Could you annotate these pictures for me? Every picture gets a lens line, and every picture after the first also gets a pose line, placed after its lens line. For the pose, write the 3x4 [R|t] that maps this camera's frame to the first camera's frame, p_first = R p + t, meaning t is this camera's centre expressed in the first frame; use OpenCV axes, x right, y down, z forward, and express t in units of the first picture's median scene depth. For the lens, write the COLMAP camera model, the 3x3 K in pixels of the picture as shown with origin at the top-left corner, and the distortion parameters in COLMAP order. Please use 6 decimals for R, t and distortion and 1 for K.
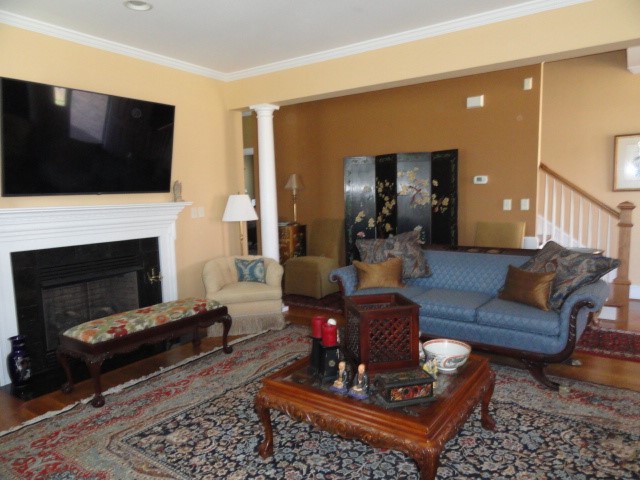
lens RADIAL K [[446.7, 0, 322.1], [0, 446.7, 242.0], [0, 0, 1]] dist [-0.006171, -0.000062]
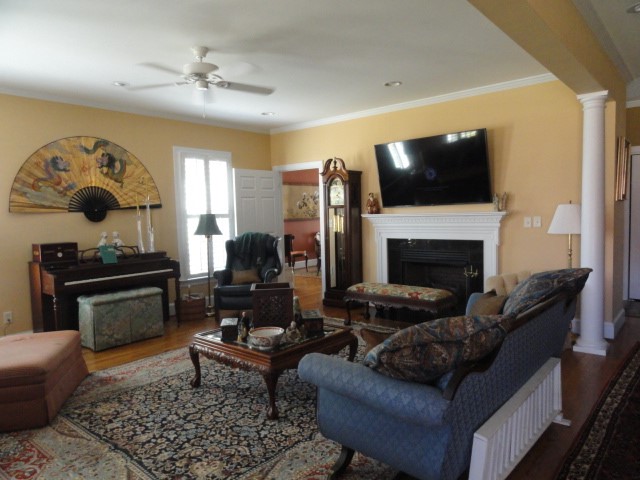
lens RADIAL K [[446.7, 0, 322.3], [0, 446.7, 240.8], [0, 0, 1]] dist [-0.006171, -0.000062]
pose [[-0.101024, 0.095048, -0.990333, 1.522411], [-0.074210, 0.991933, 0.102772, -0.180537], [0.992112, 0.083875, -0.093156, 1.236719]]
